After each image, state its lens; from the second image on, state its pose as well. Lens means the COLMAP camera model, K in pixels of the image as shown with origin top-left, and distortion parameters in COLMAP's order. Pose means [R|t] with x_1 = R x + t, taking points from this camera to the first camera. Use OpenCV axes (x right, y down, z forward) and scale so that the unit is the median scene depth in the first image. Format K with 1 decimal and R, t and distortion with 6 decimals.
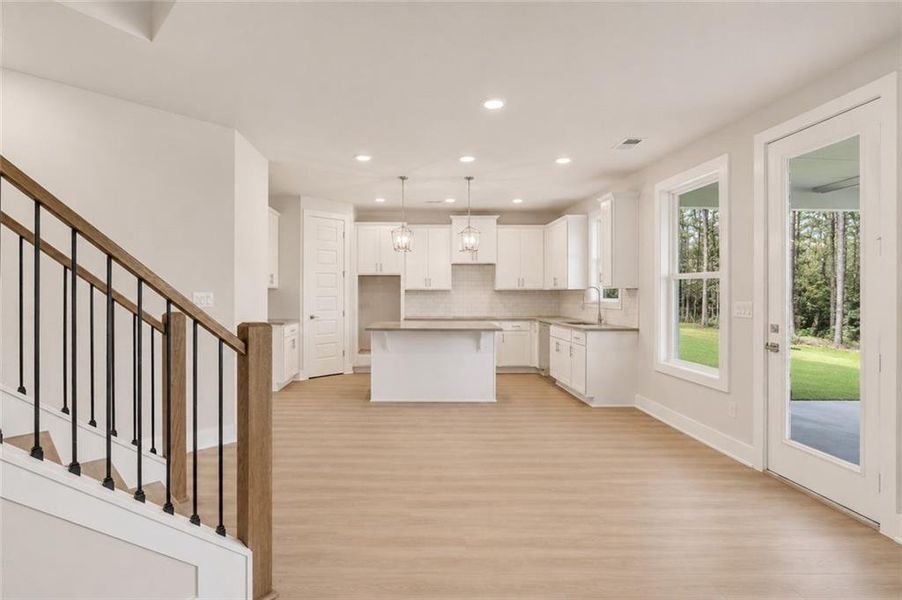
lens RADIAL K [[439.7, 0, 453.9], [0, 439.7, 292.2], [0, 0, 1]] dist [-0.001518, -0.000047]
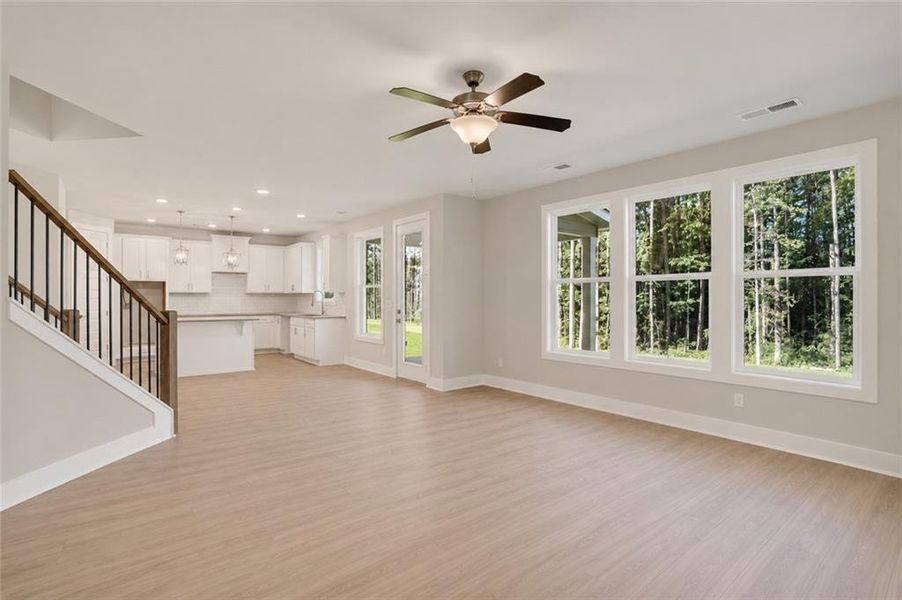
lens RADIAL K [[458.4, 0, 429.9], [0, 458.4, 297.9], [0, 0, 1]] dist [0.000139, -0.000013]
pose [[0.860866, -0.003705, 0.508818, -0.175632], [-0.000401, 0.999968, 0.007958, -0.001745], [-0.508831, -0.007055, 0.860837, -0.615219]]
